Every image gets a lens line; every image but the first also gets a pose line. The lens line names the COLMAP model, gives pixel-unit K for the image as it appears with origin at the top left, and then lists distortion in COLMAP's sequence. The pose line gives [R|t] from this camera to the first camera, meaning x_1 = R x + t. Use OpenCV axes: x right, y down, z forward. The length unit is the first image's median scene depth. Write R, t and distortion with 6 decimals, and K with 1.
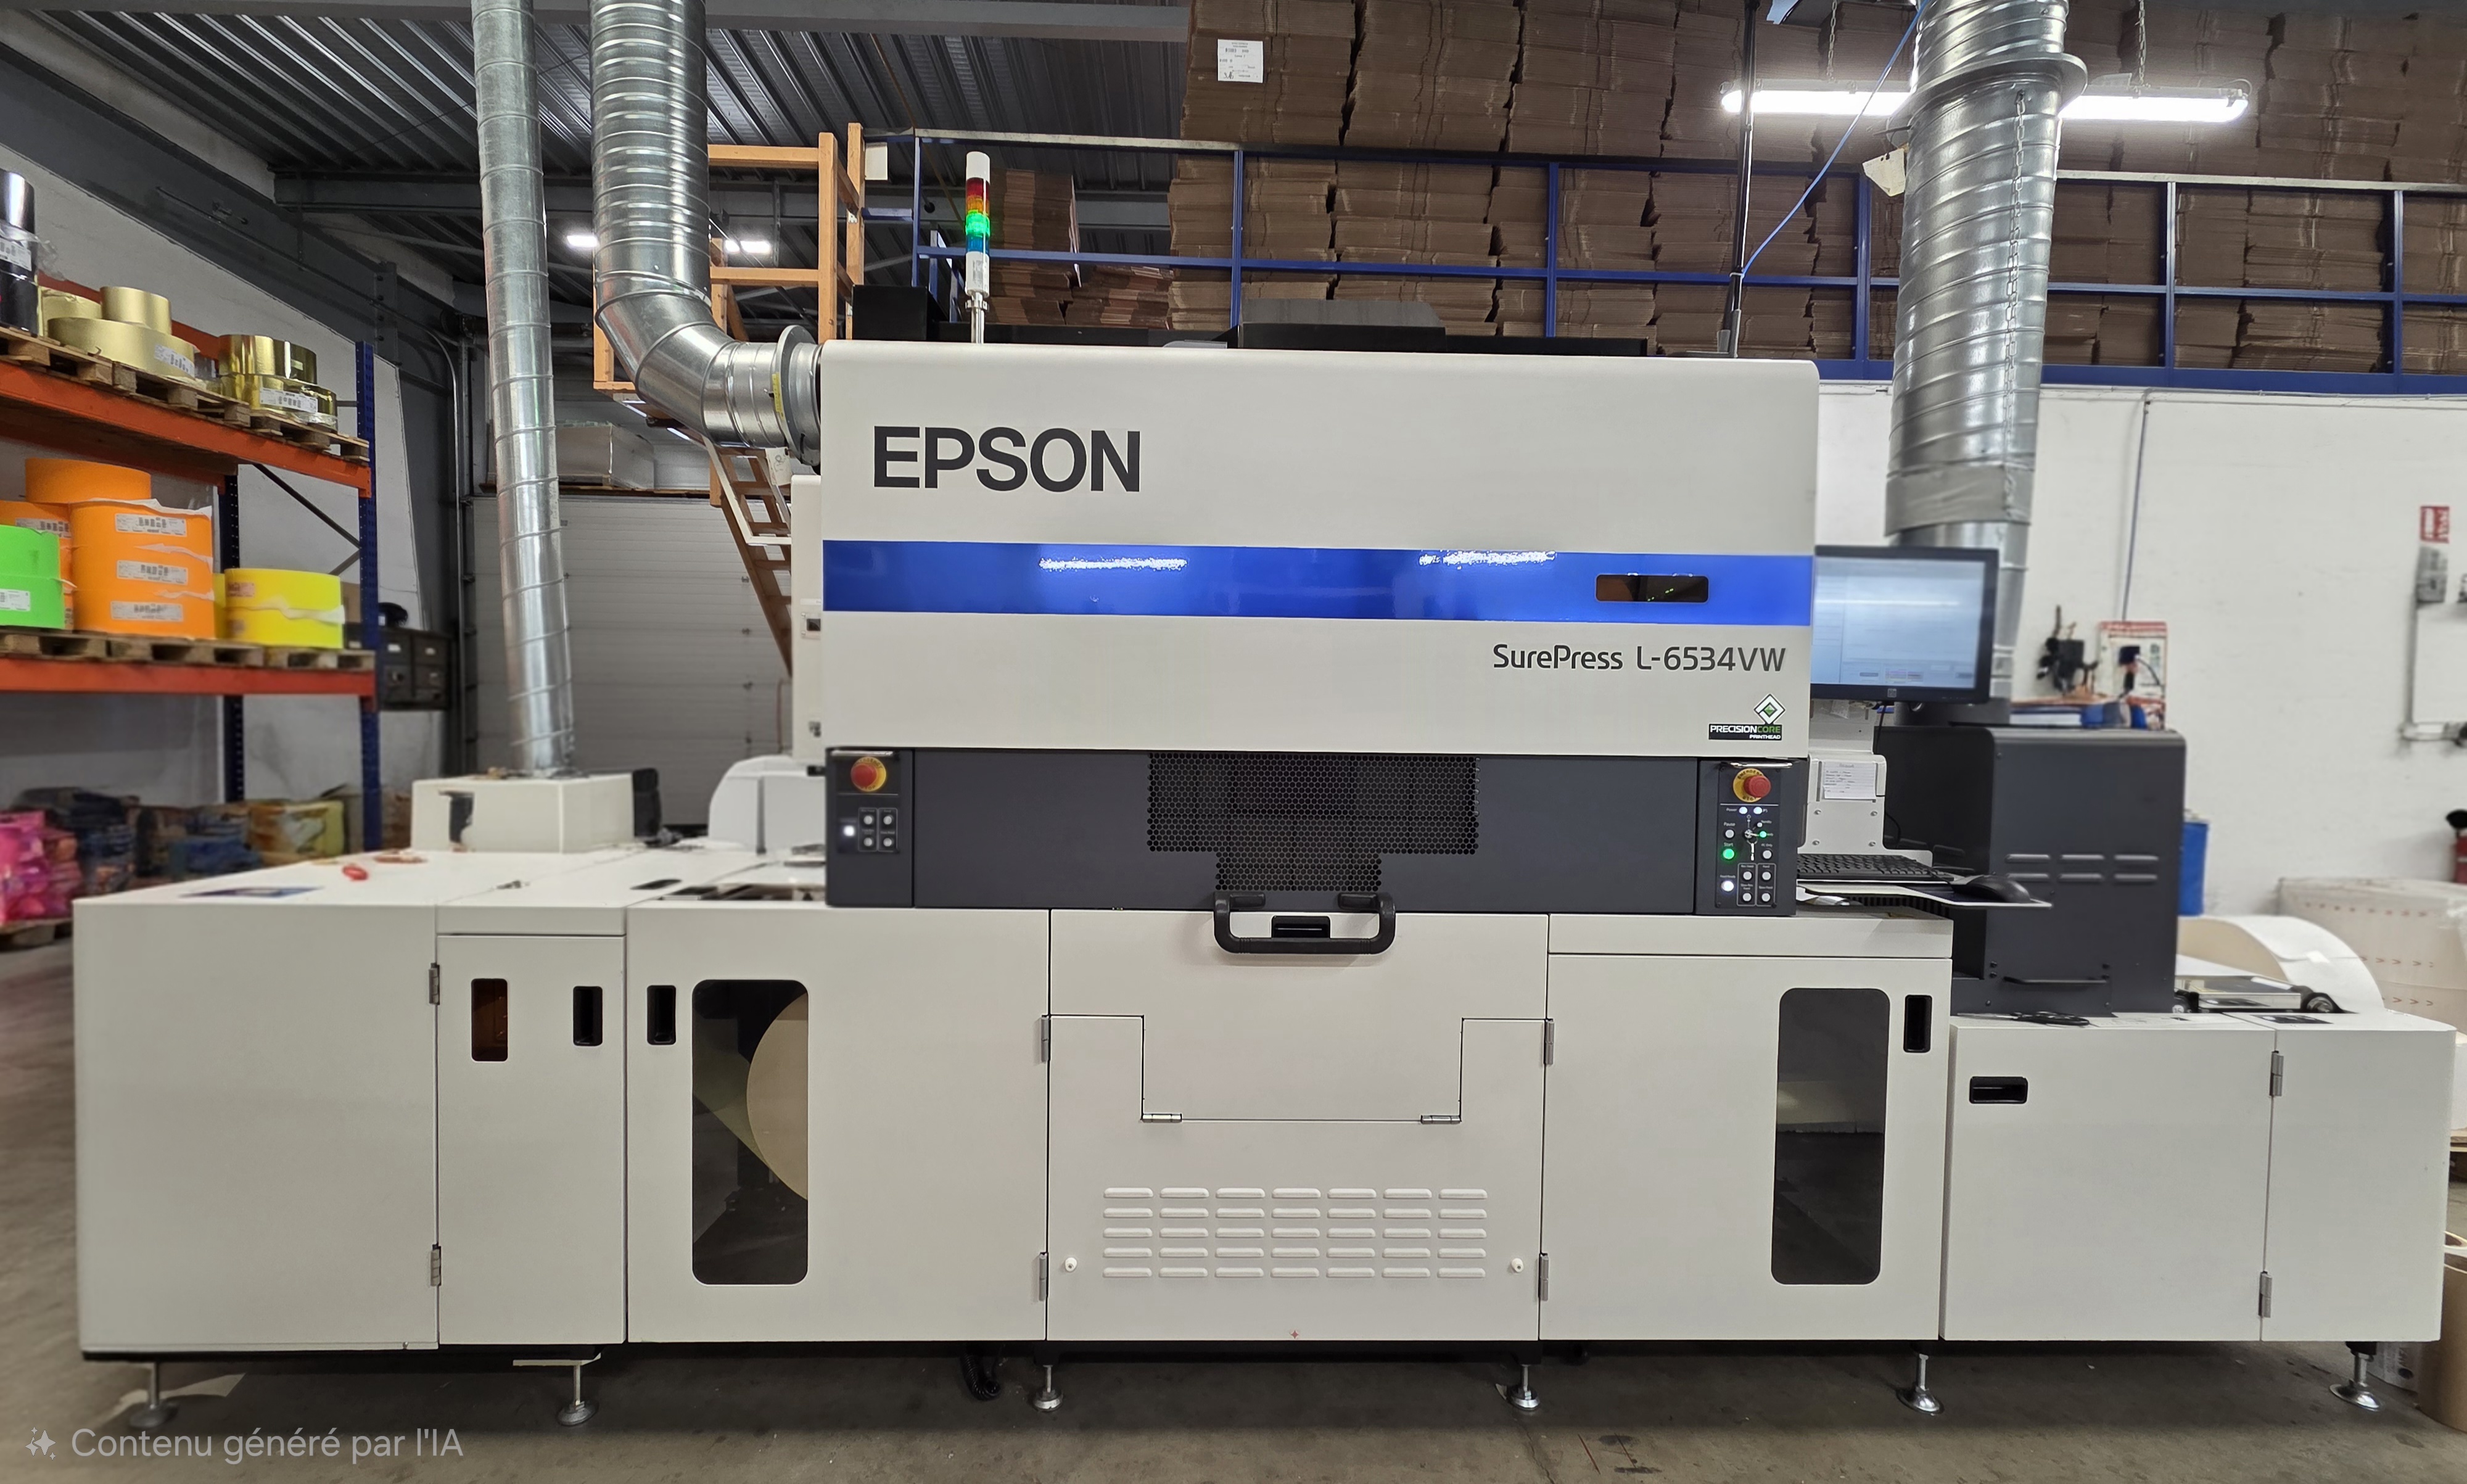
lens RADIAL K [[927.9, 0, 1233.5], [0, 927.9, 742.0], [0, 0, 1]] dist [-0.001514, -0.000094]
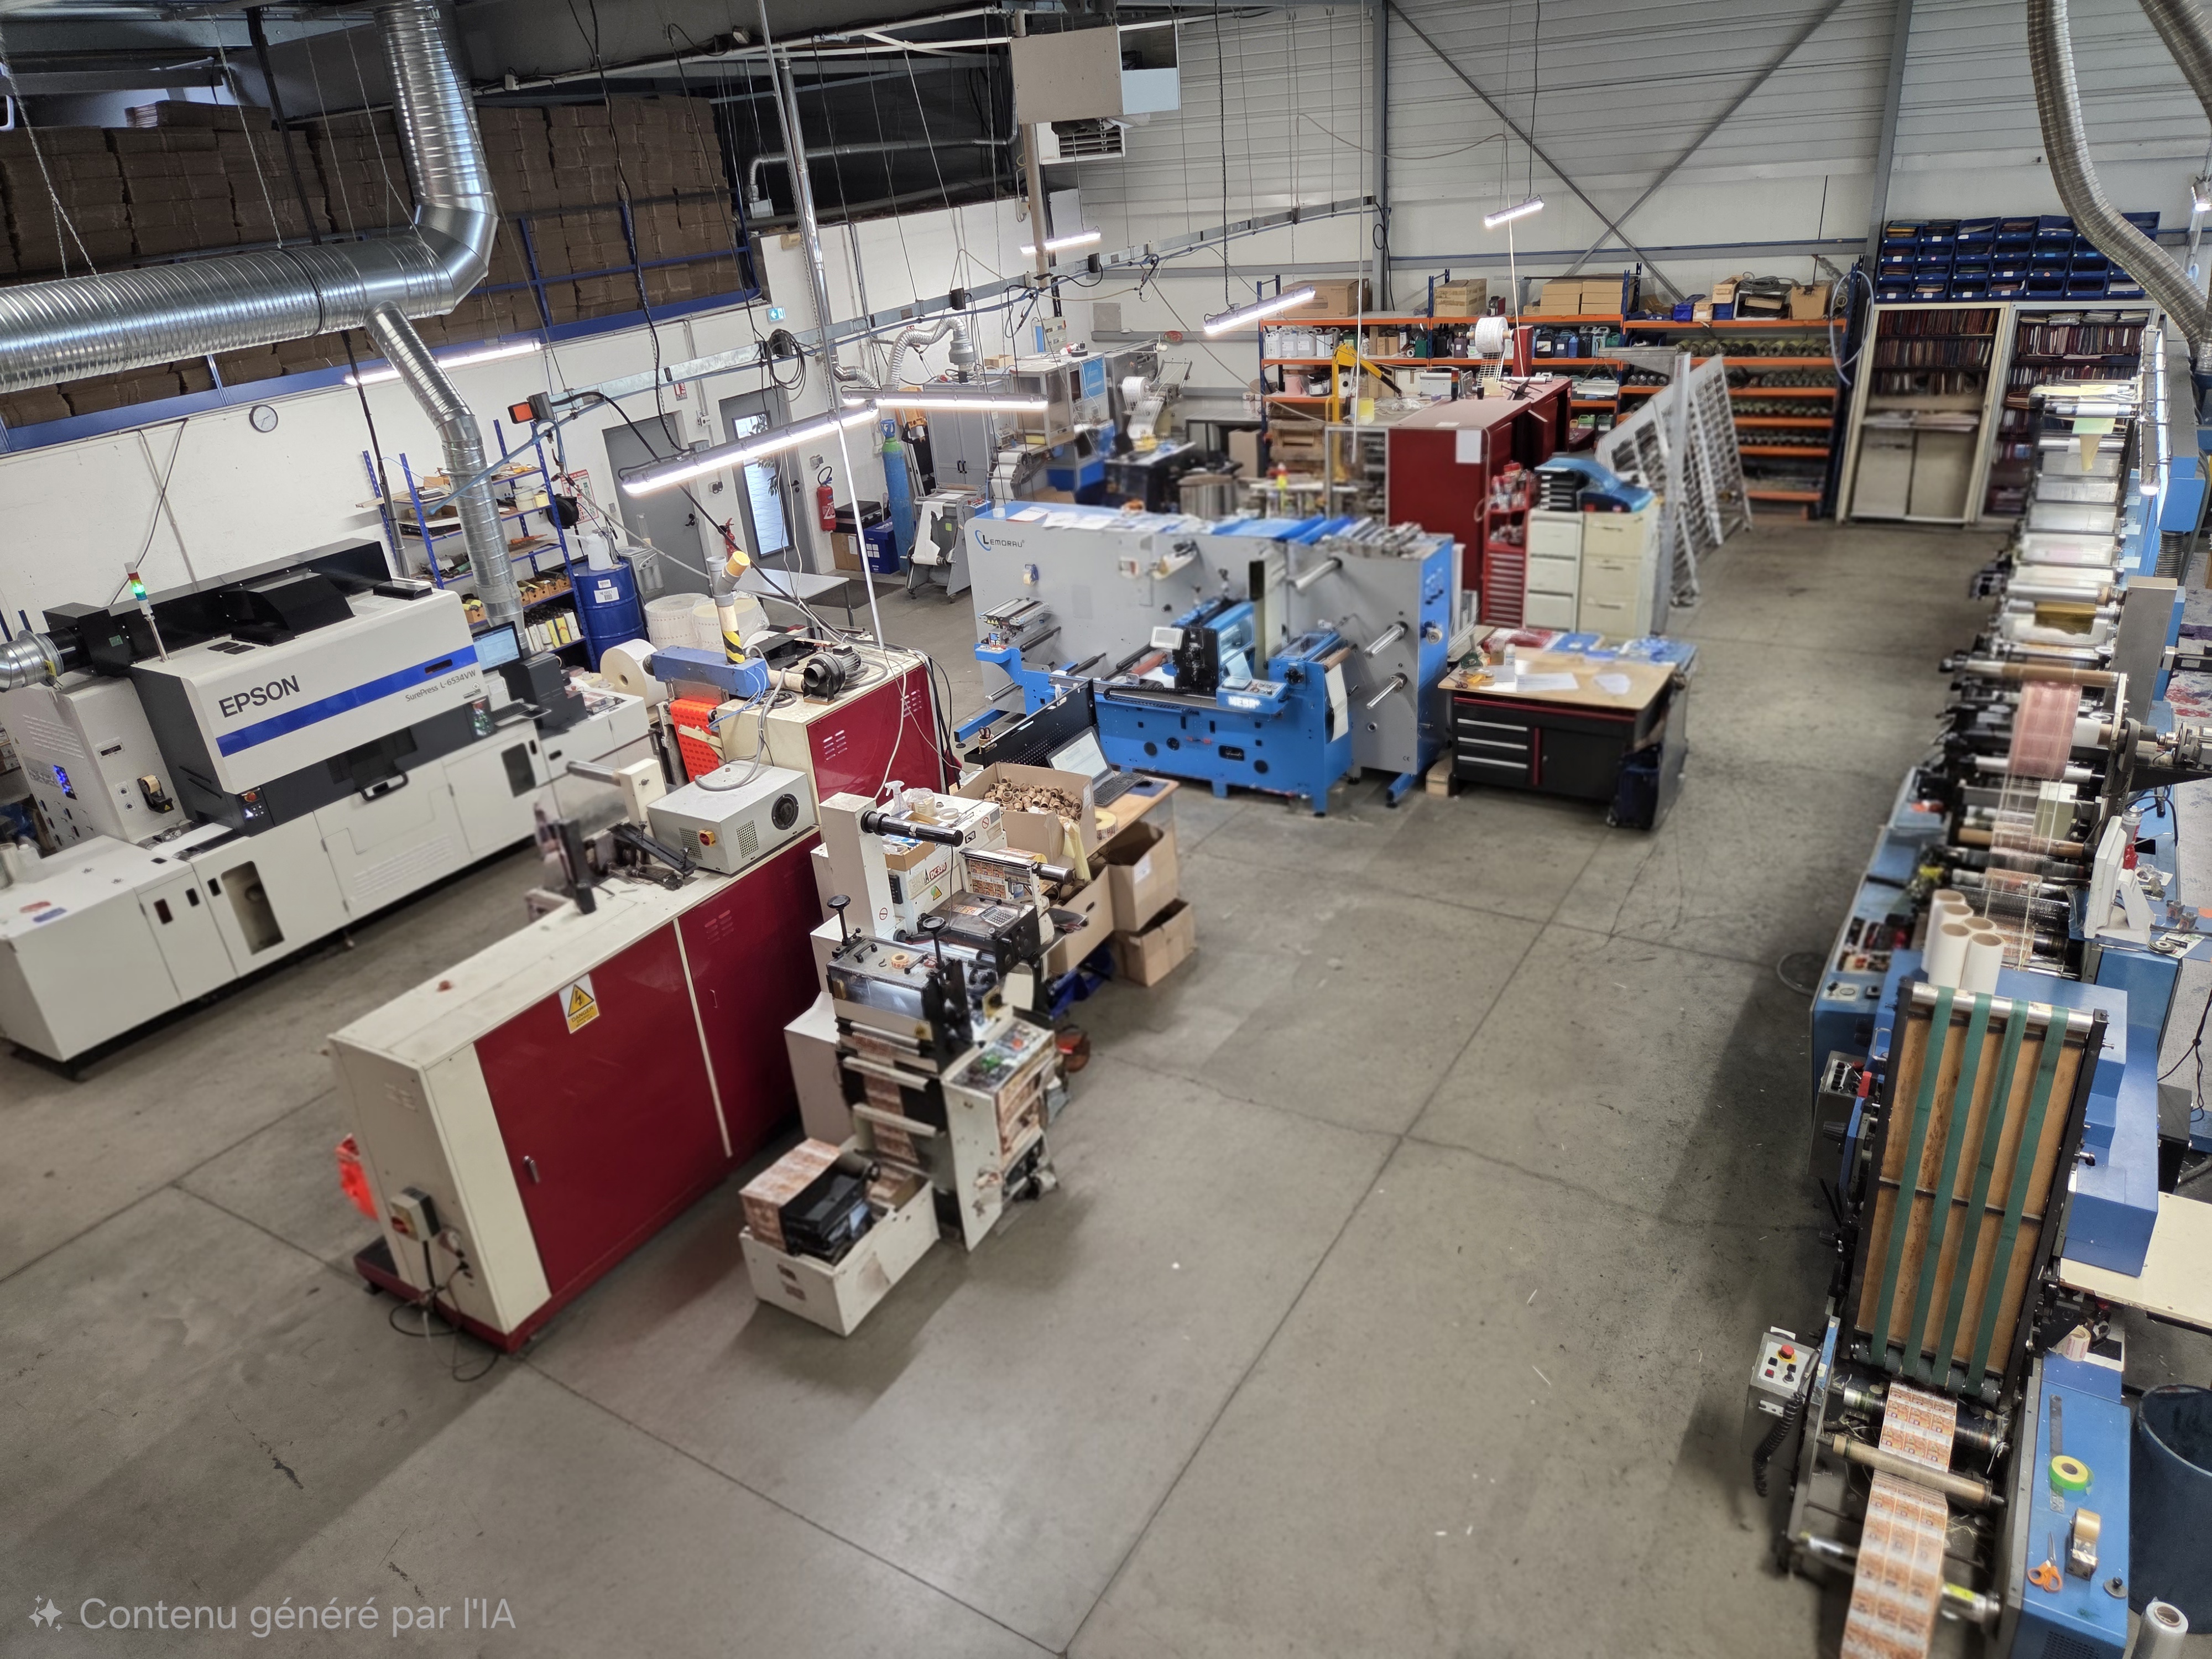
lens RADIAL K [[1490.1, 0, 1106.0], [0, 1490.1, 829.5], [0, 0, 1]] dist [0.068966, -0.066773]
pose [[0.551201, -0.415620, 0.723490, -2.654841], [0.118795, 0.897365, 0.424999, -1.789912], [-0.825873, -0.148312, 0.544002, -4.488174]]
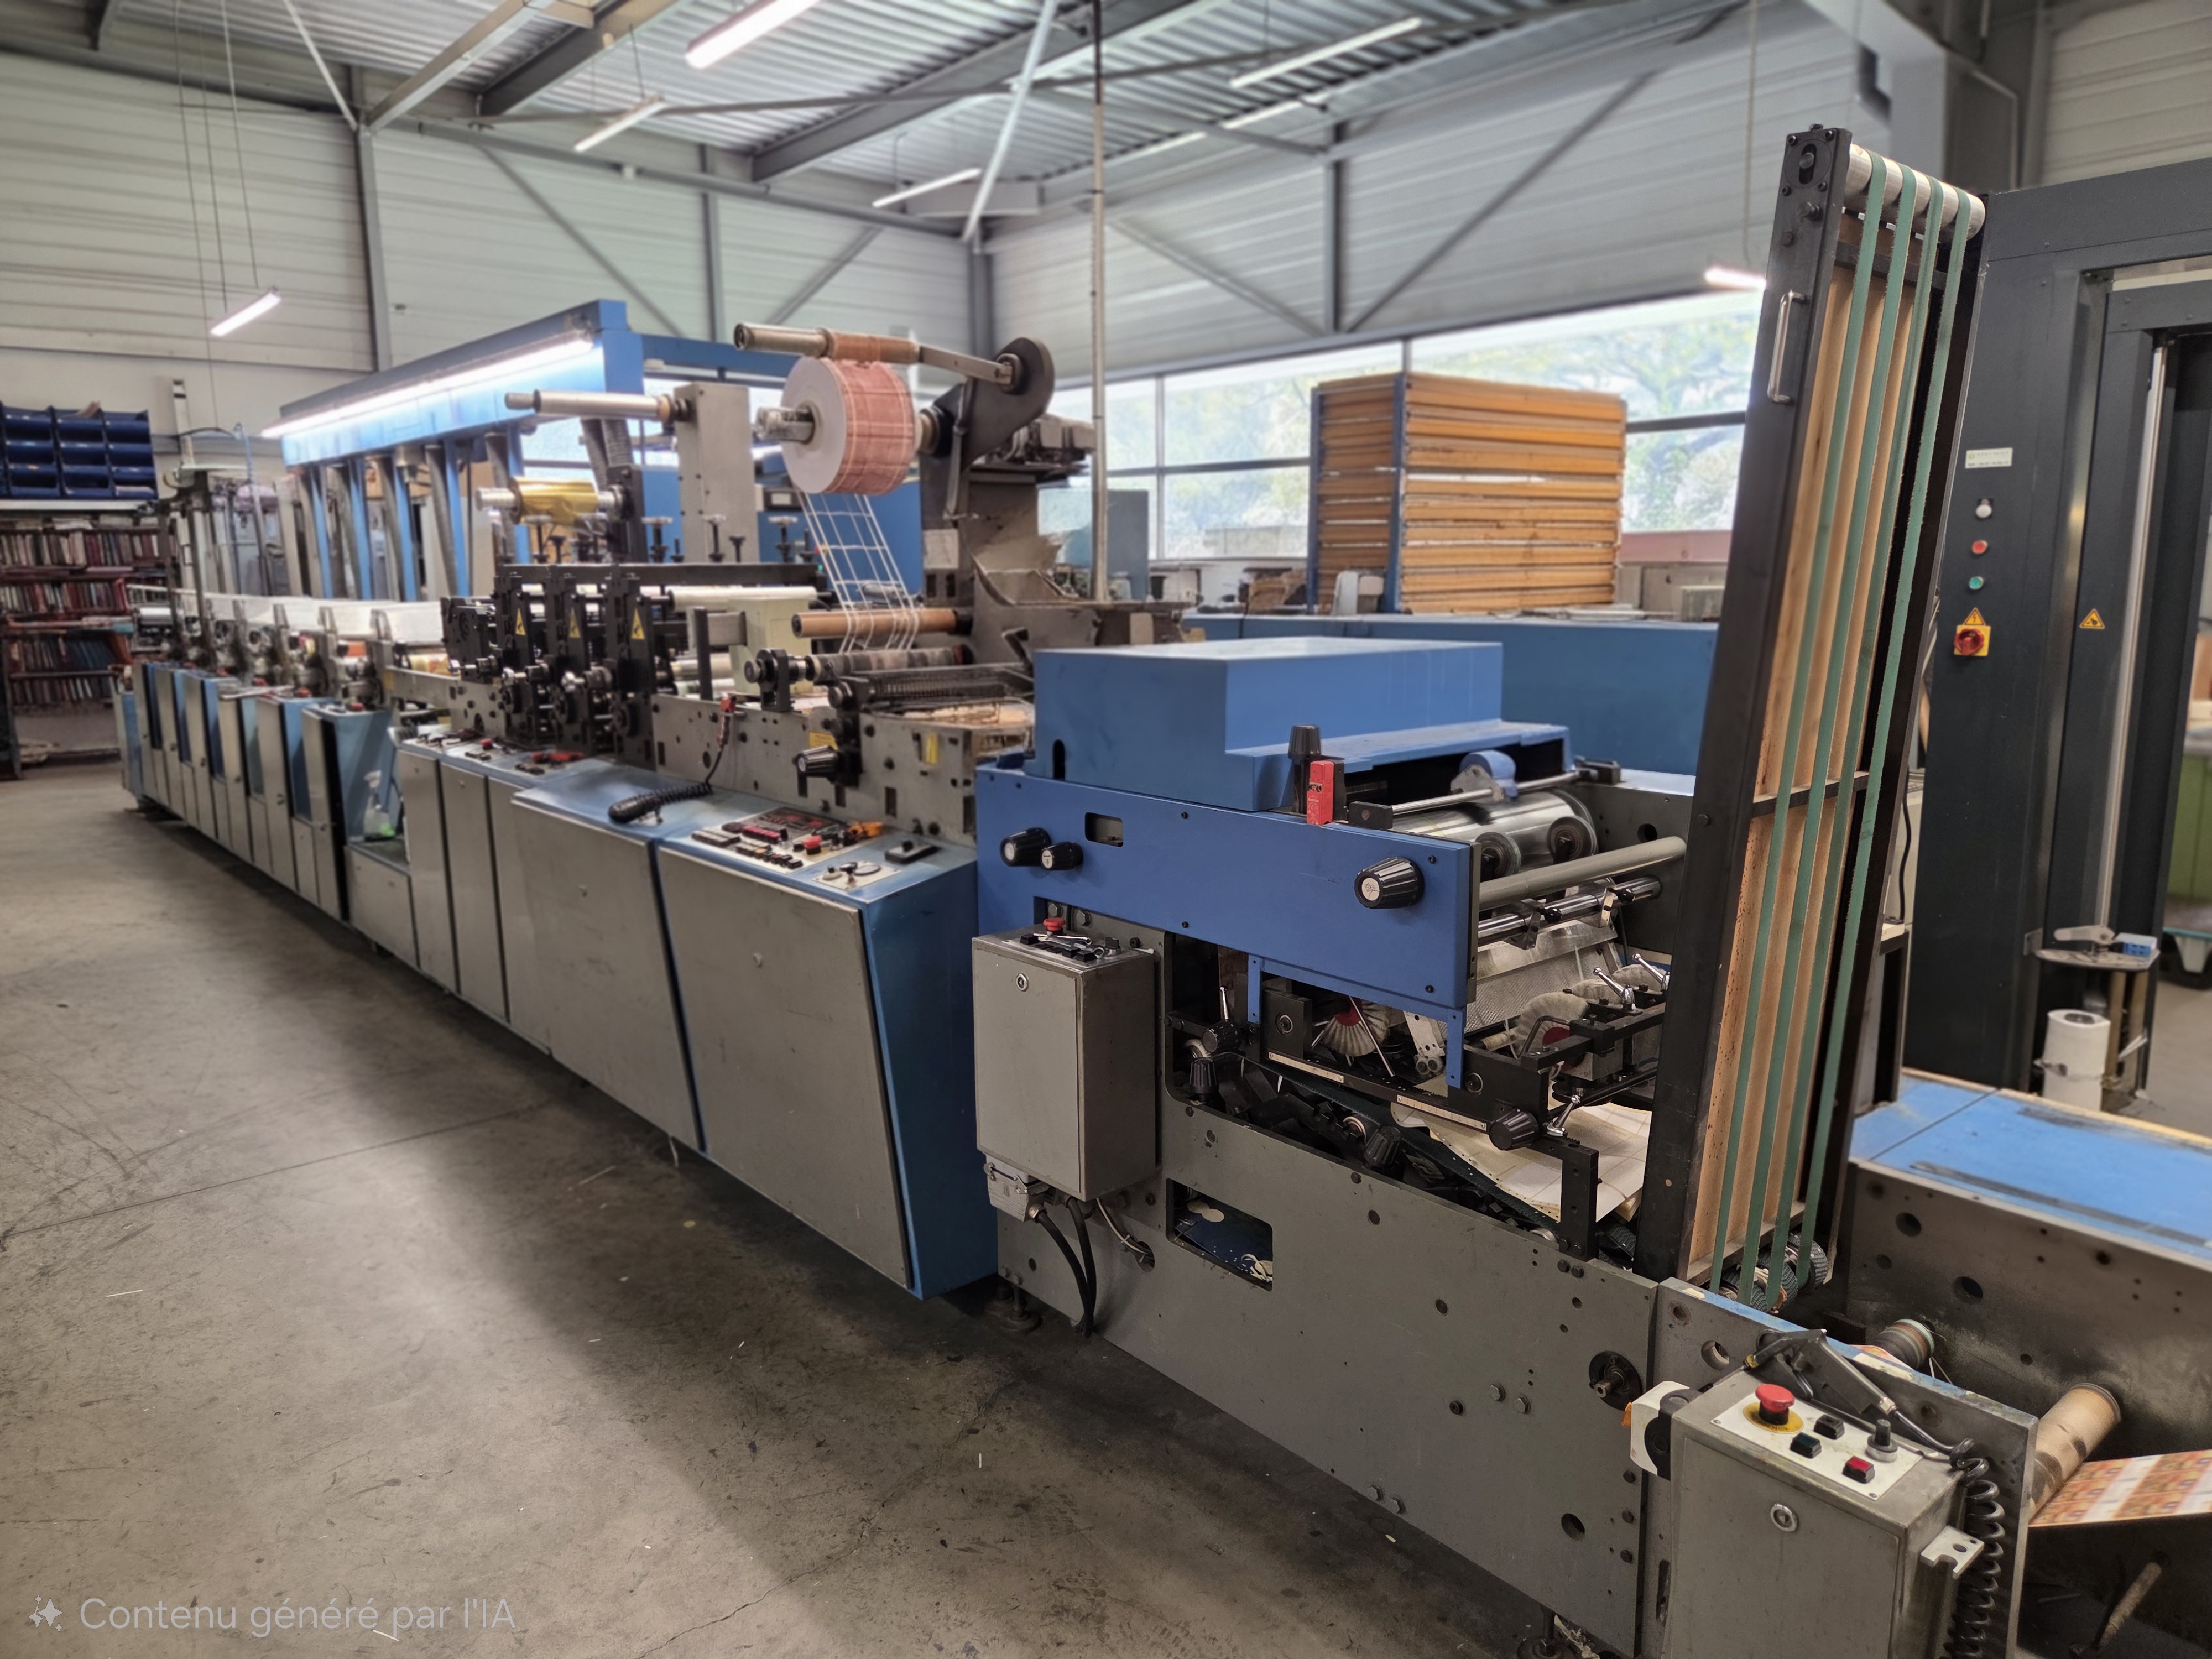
lens RADIAL K [[1490.1, 0, 1106.0], [0, 1490.1, 829.5], [0, 0, 1]] dist [0.068966, -0.066773]
pose [[-0.617518, -0.151475, 0.771833, -0.632305], [0.024718, 0.977059, 0.211528, -0.046965], [-0.786168, 0.149701, -0.599608, -3.203804]]
